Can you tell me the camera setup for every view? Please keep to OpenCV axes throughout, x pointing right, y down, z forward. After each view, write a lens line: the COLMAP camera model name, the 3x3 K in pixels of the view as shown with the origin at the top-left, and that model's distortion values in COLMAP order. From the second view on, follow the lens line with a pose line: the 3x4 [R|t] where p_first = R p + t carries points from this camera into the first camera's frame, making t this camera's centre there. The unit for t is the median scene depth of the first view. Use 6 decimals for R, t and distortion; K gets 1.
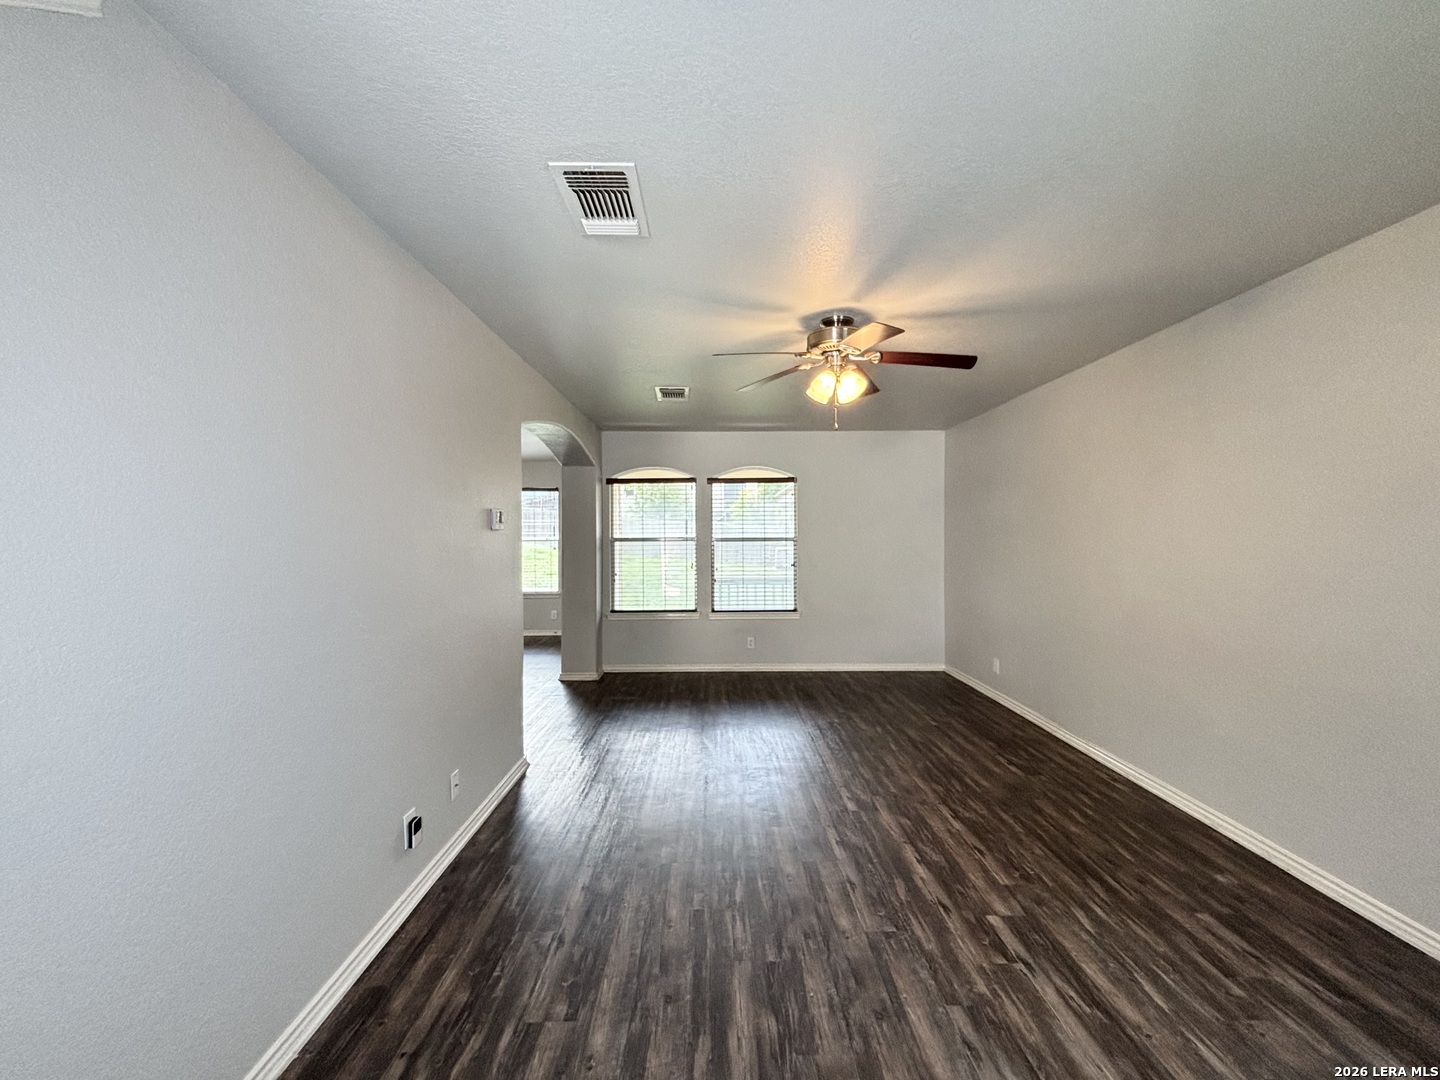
lens RADIAL K [[590.1, 0, 728.6], [0, 590.1, 538.1], [0, 0, 1]] dist [-0.001288, 0.010932]
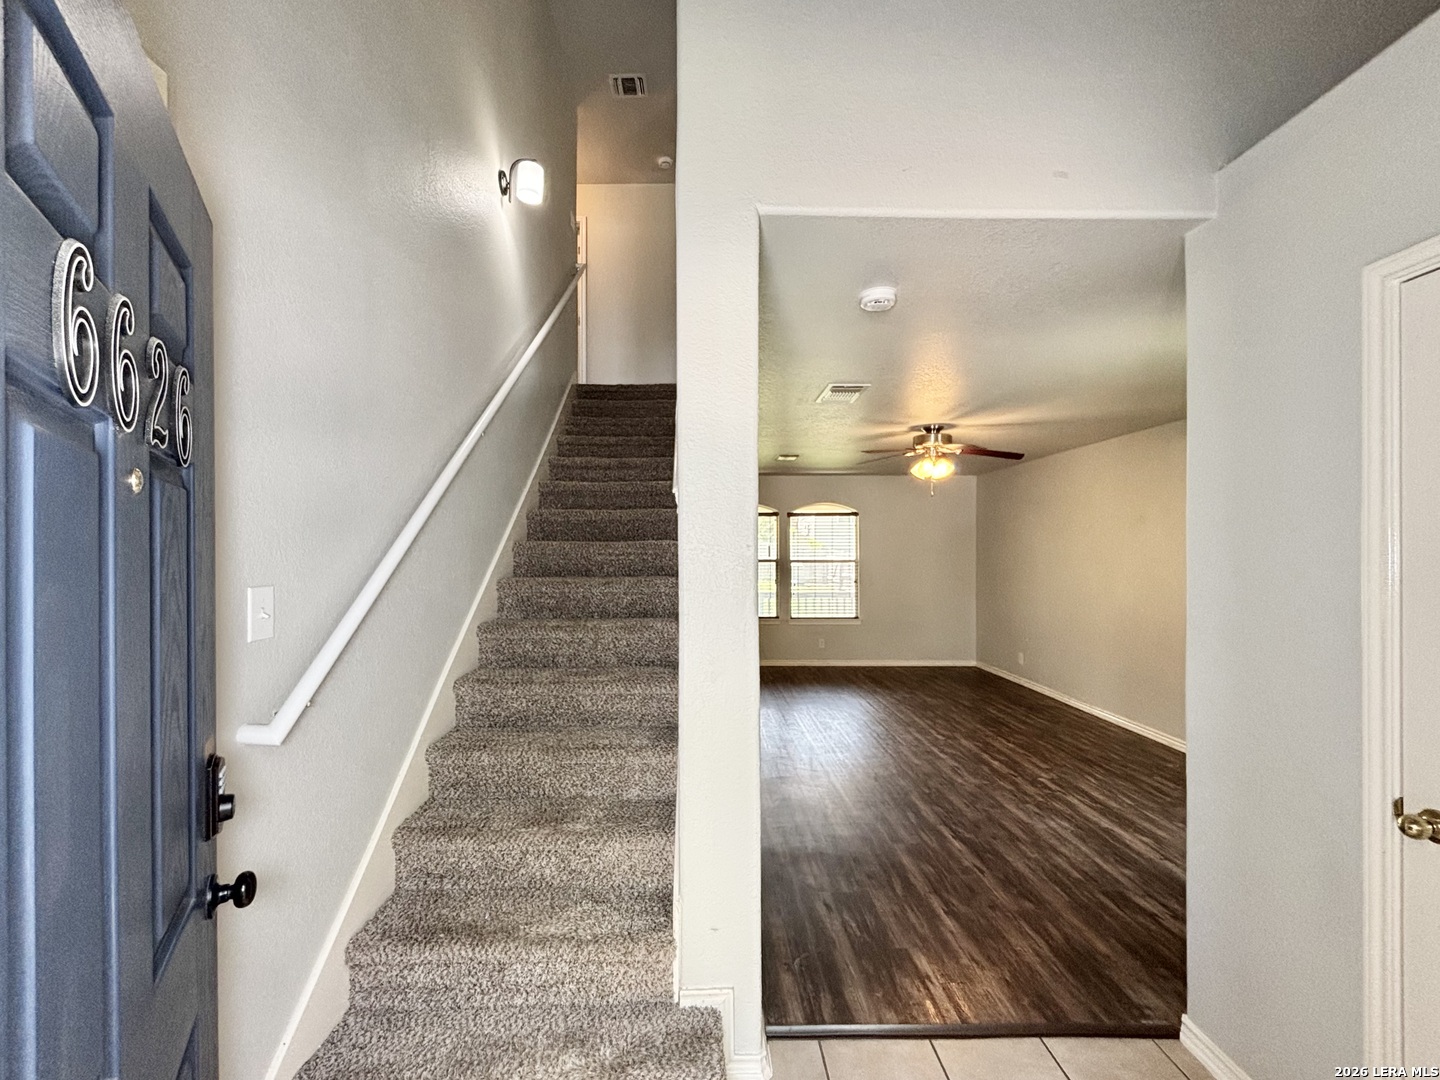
lens RADIAL K [[615.1, 0, 720.0], [0, 615.1, 540.0], [0, 0, 1]] dist [-0.001603, 0.012415]
pose [[0.999928, 0.003995, 0.011275, -0.418011], [-0.003754, 0.999765, -0.021332, -0.030073], [-0.011358, 0.021288, 0.999709, -0.661362]]
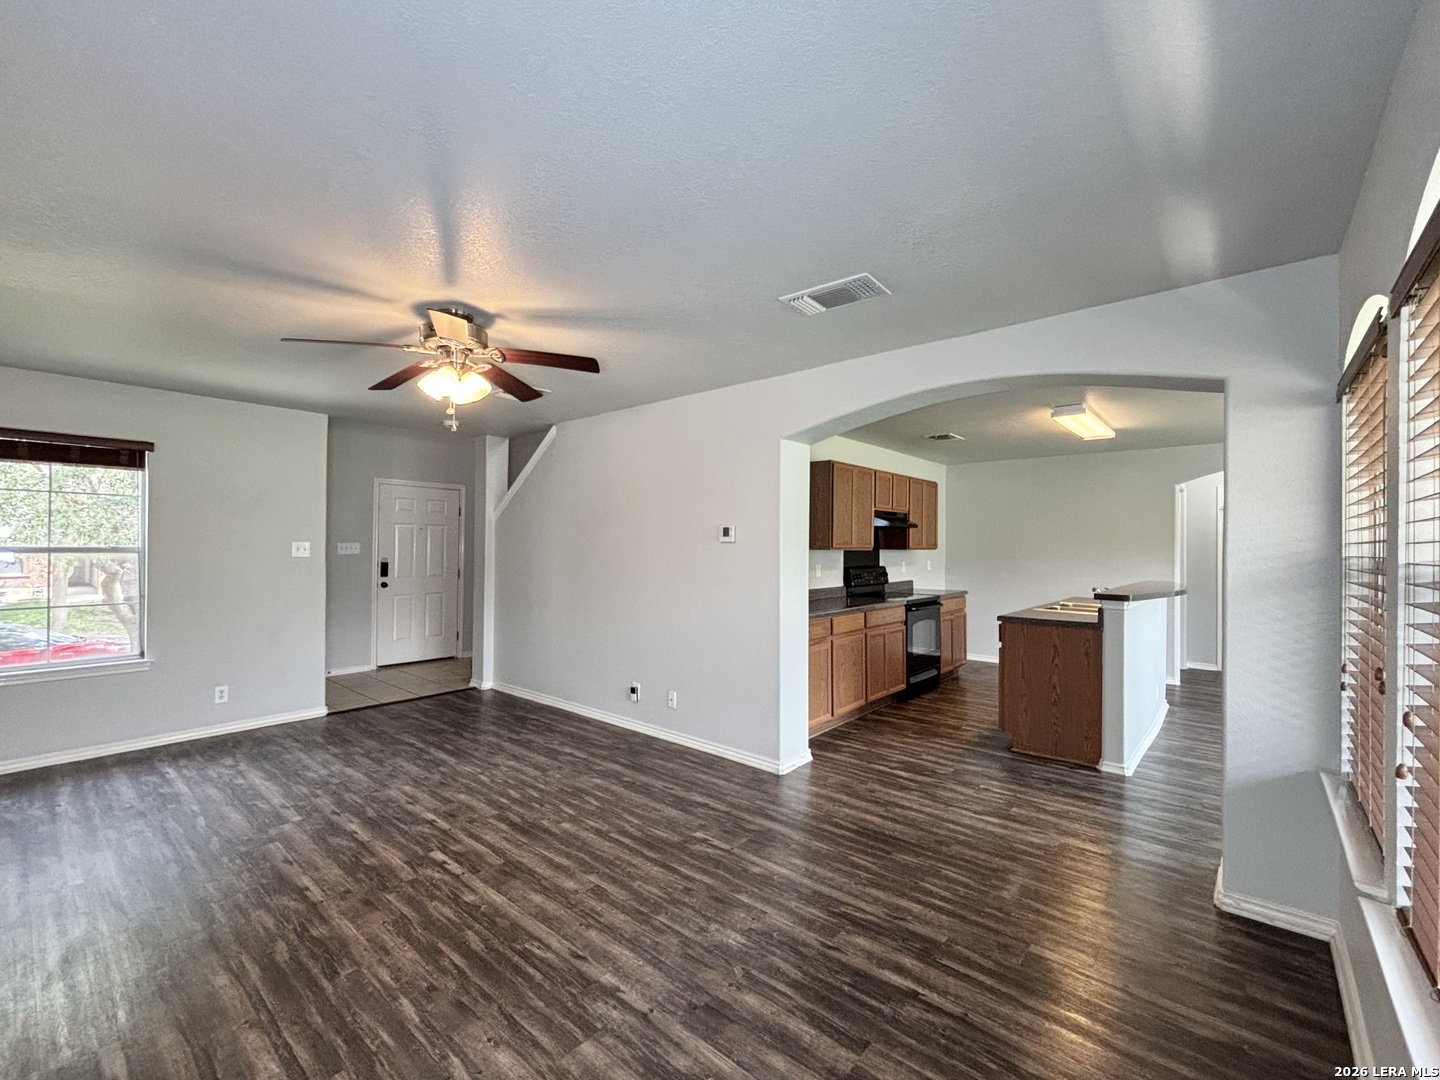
lens RADIAL K [[615.1, 0, 720.0], [0, 615.1, 540.0], [0, 0, 1]] dist [-0.001603, 0.012415]
pose [[-0.669653, -0.007115, -0.742640, 0.658150], [-0.009527, 0.999954, -0.000990, -0.026547], [0.742613, 0.006412, -0.669690, 2.066687]]
